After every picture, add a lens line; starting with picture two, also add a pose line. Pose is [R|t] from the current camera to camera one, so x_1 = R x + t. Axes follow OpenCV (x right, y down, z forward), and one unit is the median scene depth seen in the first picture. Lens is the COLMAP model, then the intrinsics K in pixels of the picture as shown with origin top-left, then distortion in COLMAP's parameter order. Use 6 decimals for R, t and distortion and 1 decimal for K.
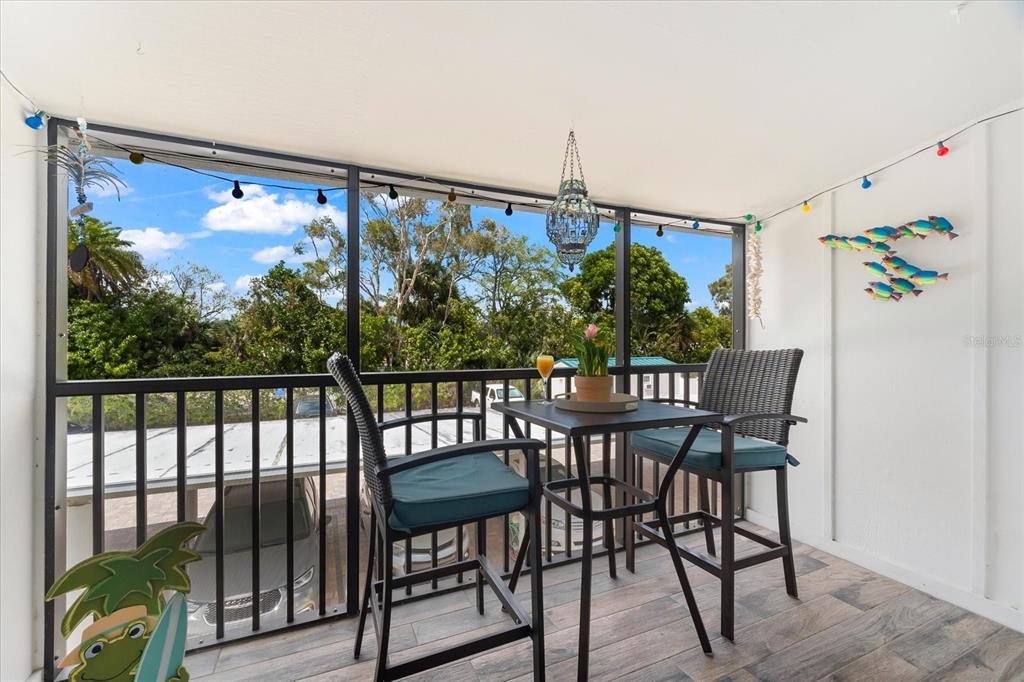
lens RADIAL K [[426.7, 0, 501.6], [0, 426.7, 341.0], [0, 0, 1]] dist [-0.001023, -0.000157]
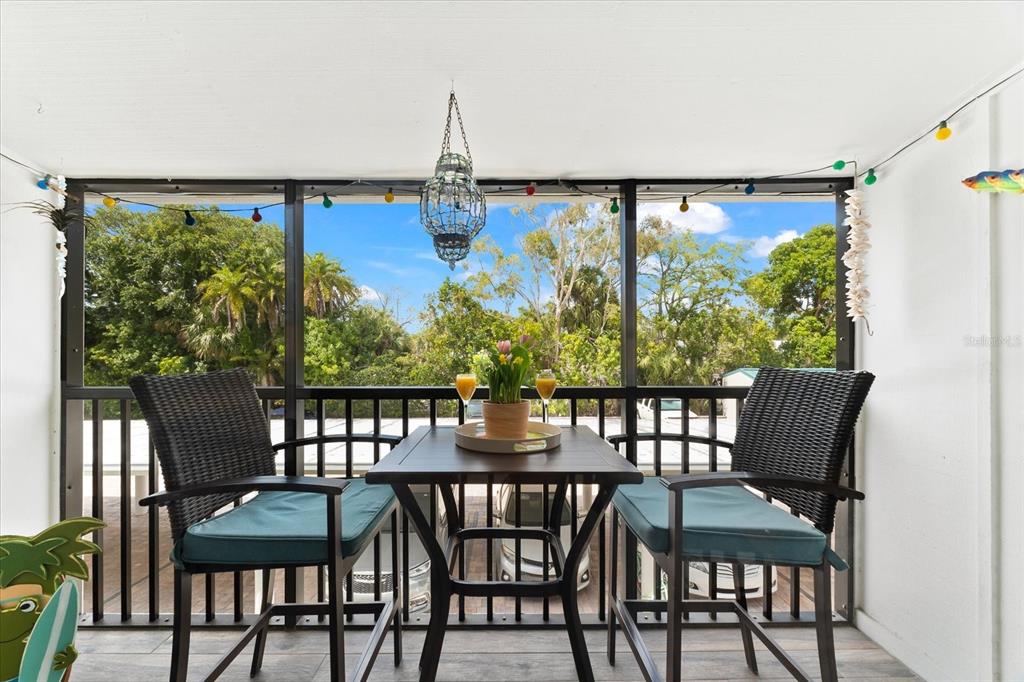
lens RADIAL K [[425.0, 0, 505.3], [0, 425.0, 346.4], [0, 0, 1]] dist [-0.003113, -0.000122]
pose [[0.920325, 0.000146, -0.391154, 0.048566], [-0.000792, 0.999999, -0.001492, -0.001600], [0.391153, 0.001683, 0.920324, 0.027528]]
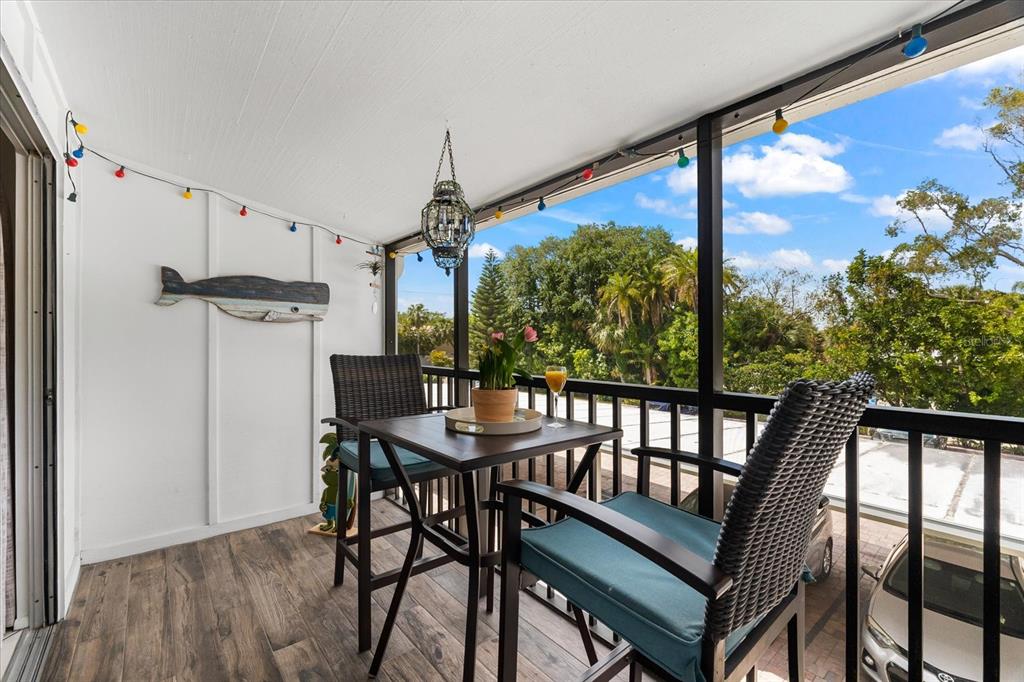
lens RADIAL K [[426.7, 0, 501.6], [0, 426.7, 341.0], [0, 0, 1]] dist [-0.001023, -0.000157]
pose [[0.277800, 0.001329, -0.960638, 0.093111], [-0.004847, 0.999988, -0.000018, -0.000896], [0.960627, 0.004661, 0.277804, 0.068536]]
